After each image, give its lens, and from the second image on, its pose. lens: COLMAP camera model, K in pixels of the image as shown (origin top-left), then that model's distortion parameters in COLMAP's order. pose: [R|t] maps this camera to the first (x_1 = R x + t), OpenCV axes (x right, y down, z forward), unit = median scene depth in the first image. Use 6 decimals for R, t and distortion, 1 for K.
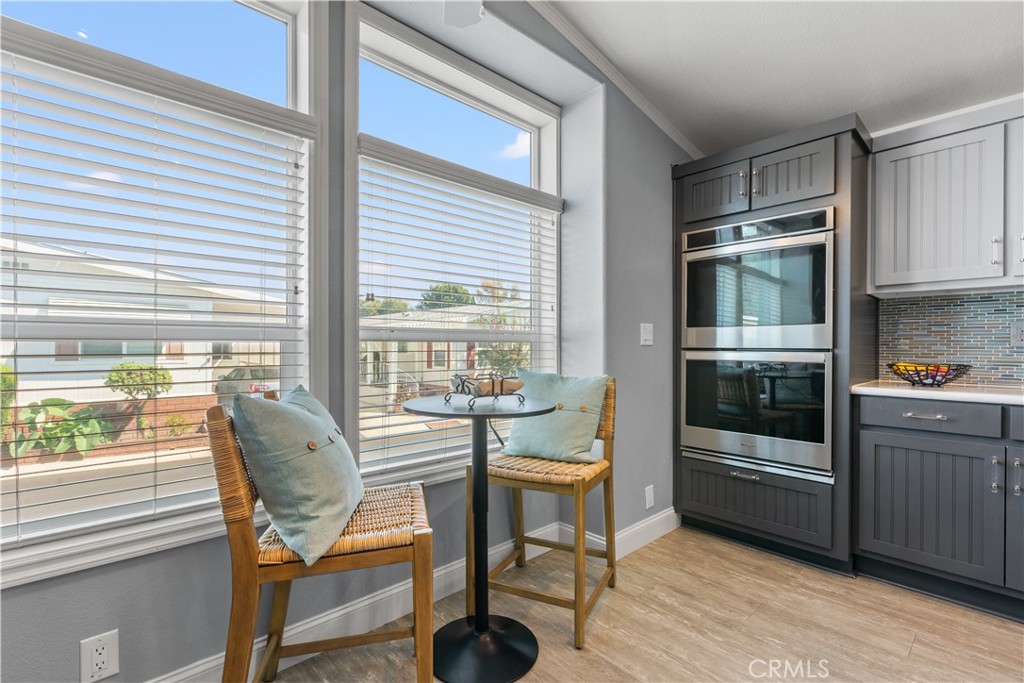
lens RADIAL K [[458.1, 0, 523.9], [0, 458.1, 343.9], [0, 0, 1]] dist [0.001669, 0.000064]
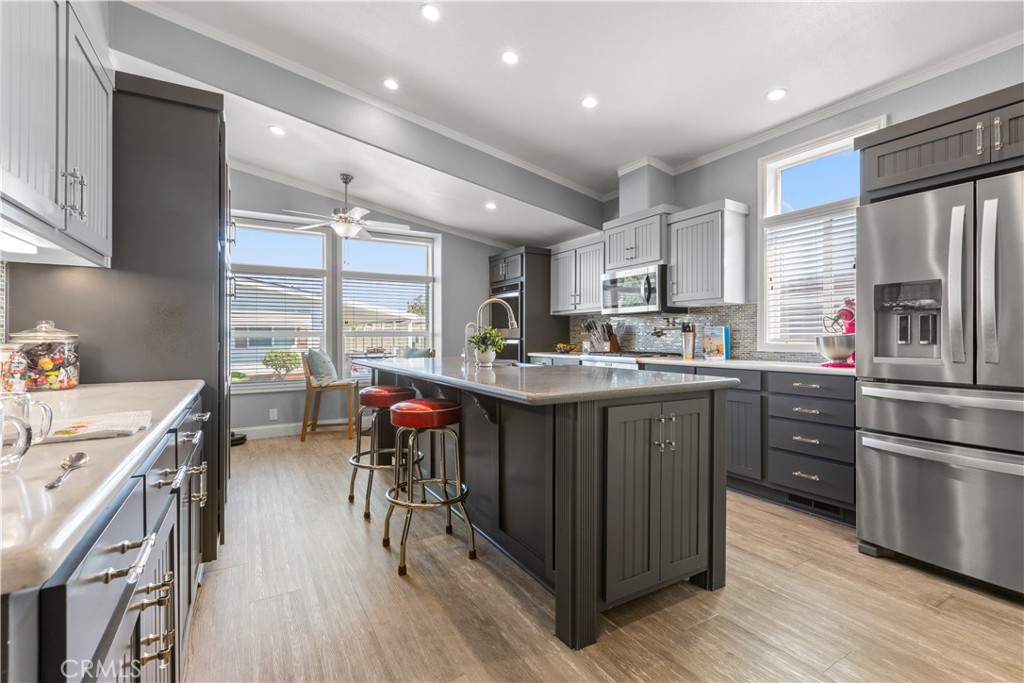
lens RADIAL K [[471.2, 0, 509.8], [0, 471.2, 342.4], [0, 0, 1]] dist [-0.002416, -0.000580]
pose [[0.970798, 0.003411, -0.239876, 1.238490], [-0.001463, 0.999965, 0.008298, 0.012900], [0.239896, -0.007705, 0.970768, -1.529231]]
